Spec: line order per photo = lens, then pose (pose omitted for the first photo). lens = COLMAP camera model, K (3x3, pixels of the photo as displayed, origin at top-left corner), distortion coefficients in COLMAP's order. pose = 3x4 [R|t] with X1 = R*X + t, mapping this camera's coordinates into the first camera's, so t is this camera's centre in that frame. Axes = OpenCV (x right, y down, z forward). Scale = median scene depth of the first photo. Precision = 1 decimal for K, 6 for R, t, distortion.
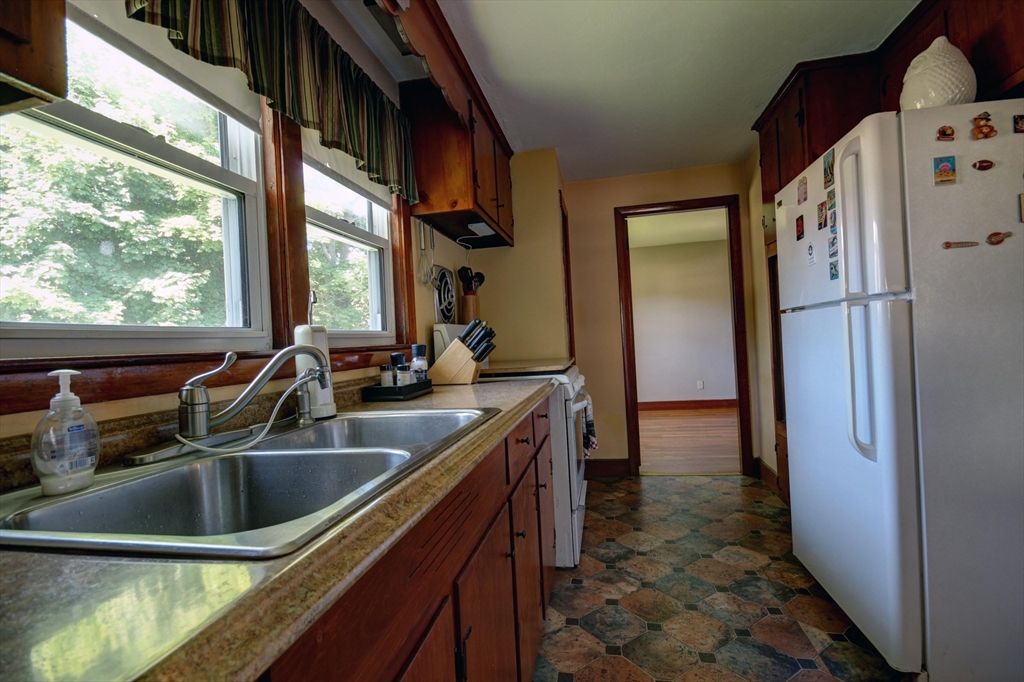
lens RADIAL K [[473.7, 0, 521.5], [0, 473.7, 343.3], [0, 0, 1]] dist [0.002201, -0.000709]
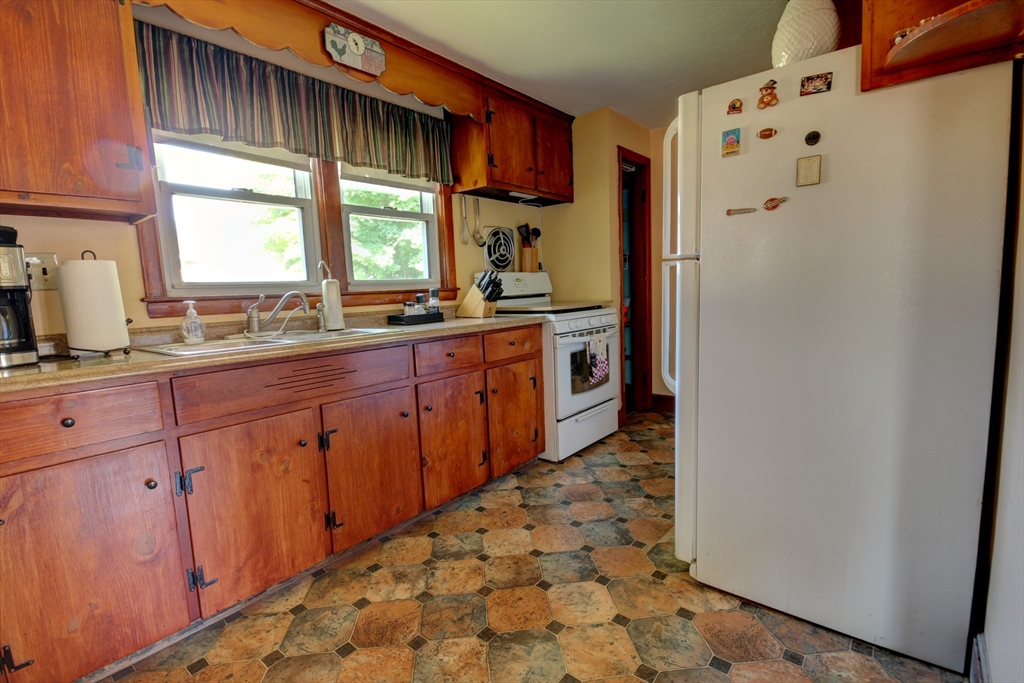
lens RADIAL K [[473.2, 0, 514.3], [0, 473.2, 343.8], [0, 0, 1]] dist [0.002634, -0.000490]
pose [[0.874196, 0.075080, -0.479733, 0.748901], [-0.009289, 0.990379, 0.138072, -0.035806], [0.485484, -0.116246, 0.866483, -0.186435]]
